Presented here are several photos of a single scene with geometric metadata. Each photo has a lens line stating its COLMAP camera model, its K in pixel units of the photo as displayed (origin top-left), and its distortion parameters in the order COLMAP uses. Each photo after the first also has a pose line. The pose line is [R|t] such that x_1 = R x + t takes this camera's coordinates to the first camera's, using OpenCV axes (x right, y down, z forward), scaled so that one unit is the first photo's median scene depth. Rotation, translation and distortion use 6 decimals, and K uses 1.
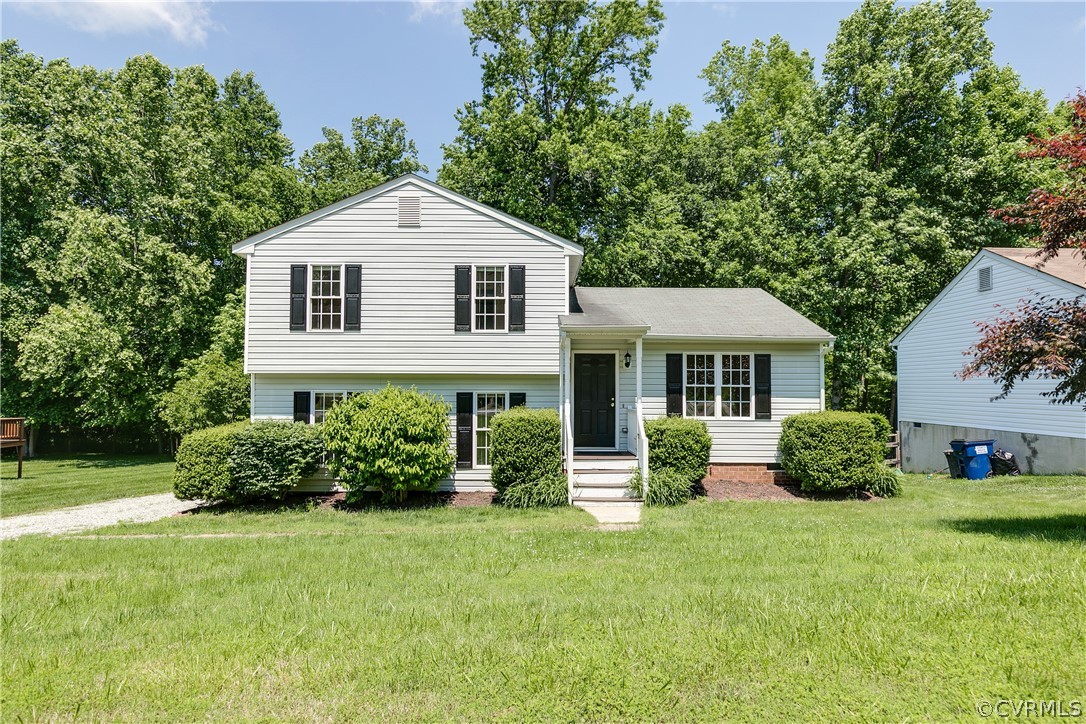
lens RADIAL K [[586.6, 0, 543.0], [0, 586.6, 362.0], [0, 0, 1]] dist [-0.001172, -0.000416]
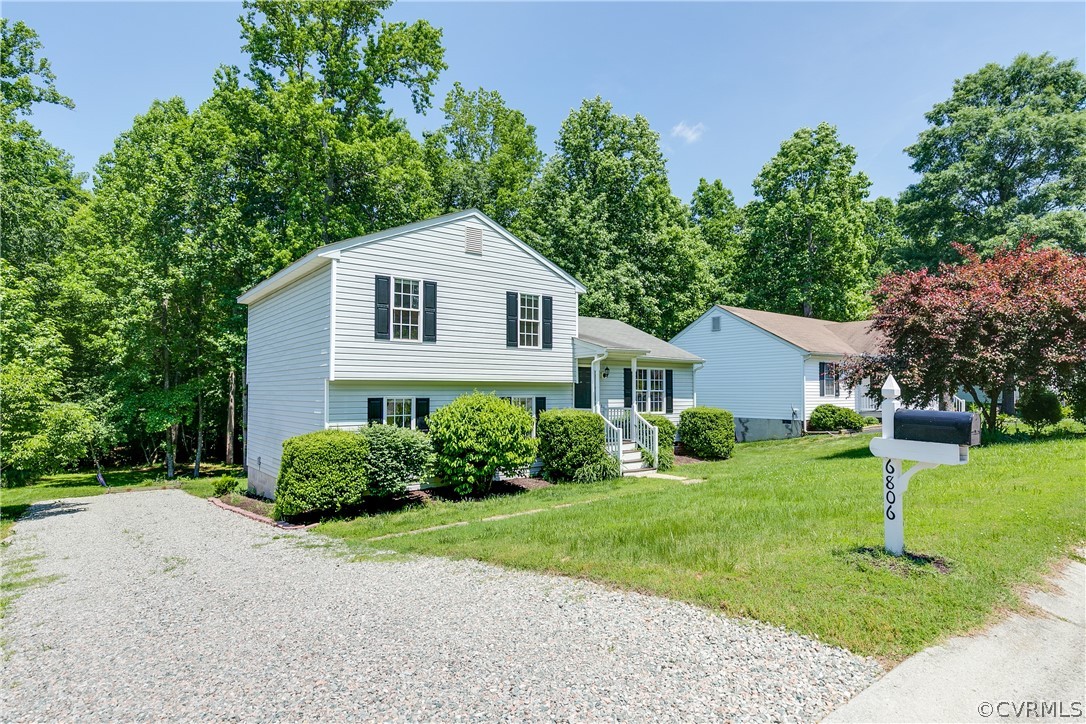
lens RADIAL K [[598.2, 0, 544.5], [0, 598.2, 370.0], [0, 0, 1]] dist [0.030146, 0.000606]
pose [[0.787974, 0.017100, 0.615470, -0.839626], [-0.020557, 0.999788, -0.001459, -0.003667], [-0.615365, -0.011502, 0.788159, -0.015035]]
